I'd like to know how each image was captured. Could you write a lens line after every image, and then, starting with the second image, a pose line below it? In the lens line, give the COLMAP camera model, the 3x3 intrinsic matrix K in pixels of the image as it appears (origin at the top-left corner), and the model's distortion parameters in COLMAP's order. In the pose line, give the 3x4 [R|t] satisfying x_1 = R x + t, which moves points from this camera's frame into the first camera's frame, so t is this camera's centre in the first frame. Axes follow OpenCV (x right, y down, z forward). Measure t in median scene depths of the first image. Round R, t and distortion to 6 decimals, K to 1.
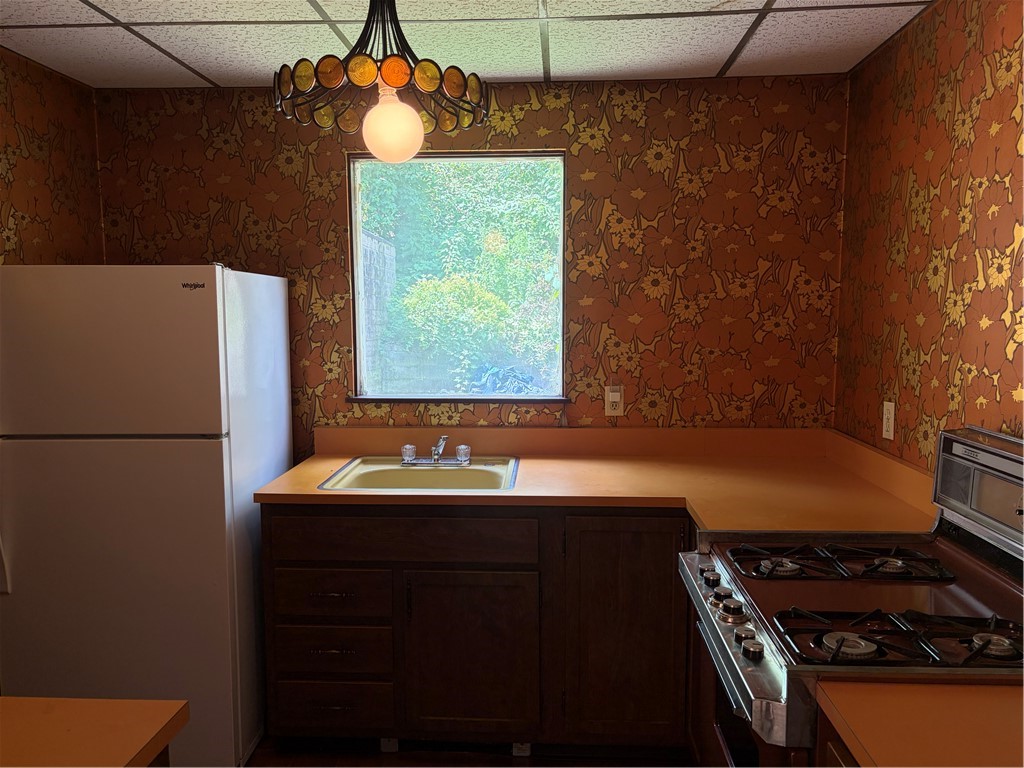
lens RADIAL K [[775.9, 0, 504.2], [0, 775.9, 401.3], [0, 0, 1]] dist [0.045770, -0.052538]
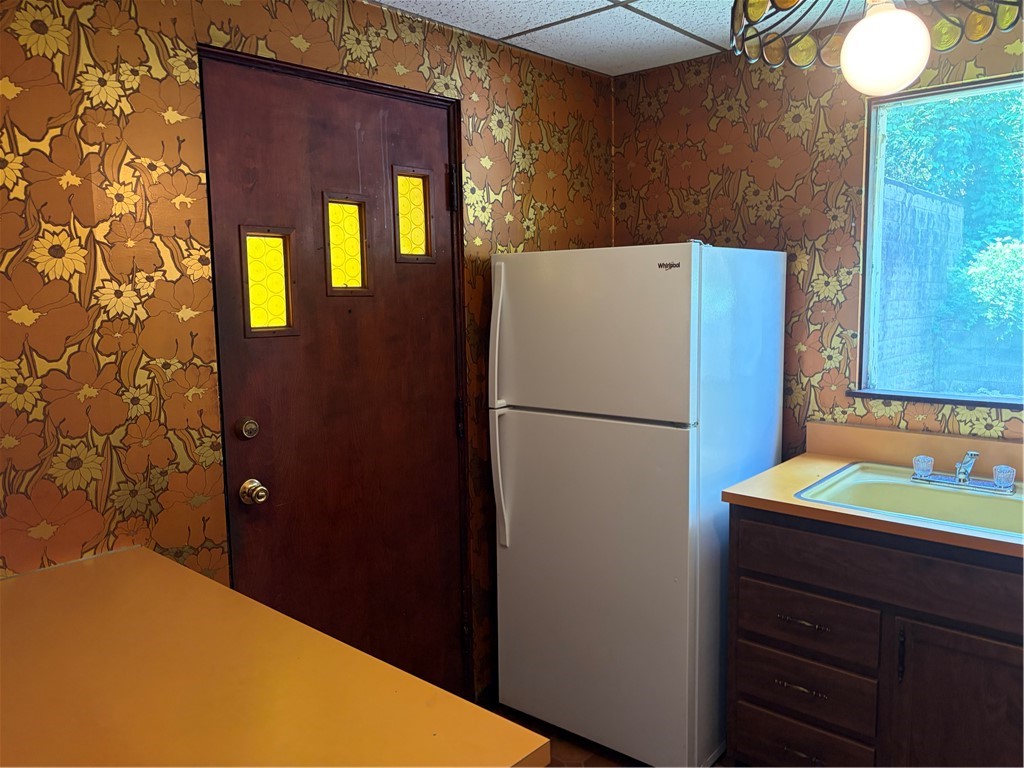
lens RADIAL K [[775.9, 0, 511.5], [0, 775.9, 381.7], [0, 0, 1]] dist [0.045770, -0.052538]
pose [[0.788142, 0.063023, -0.612258, 0.029117], [-0.057633, 0.997930, 0.028534, -0.017820], [0.612789, 0.012797, 0.790143, 0.105463]]
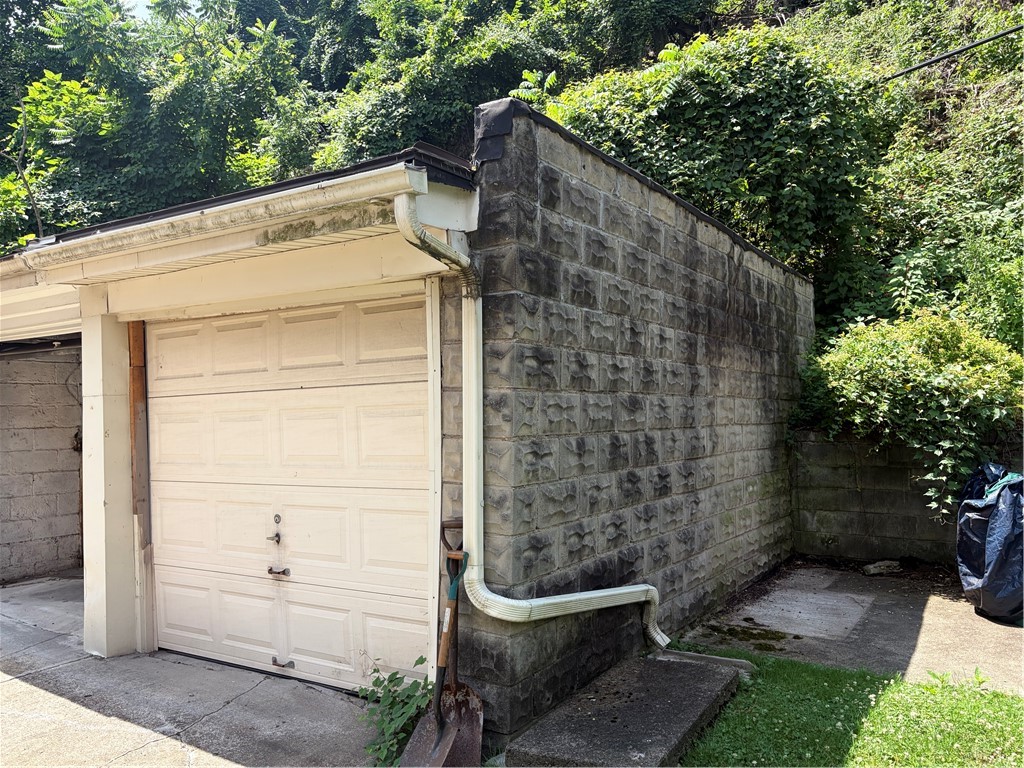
lens RADIAL K [[775.9, 0, 516.3], [0, 775.9, 385.0], [0, 0, 1]] dist [0.045770, -0.052538]
pose [[0.868532, -0.026533, -0.494923, -0.138862], [-0.045285, 0.990141, -0.132553, -0.062451], [0.493561, 0.137539, 0.858767, 1.338295]]
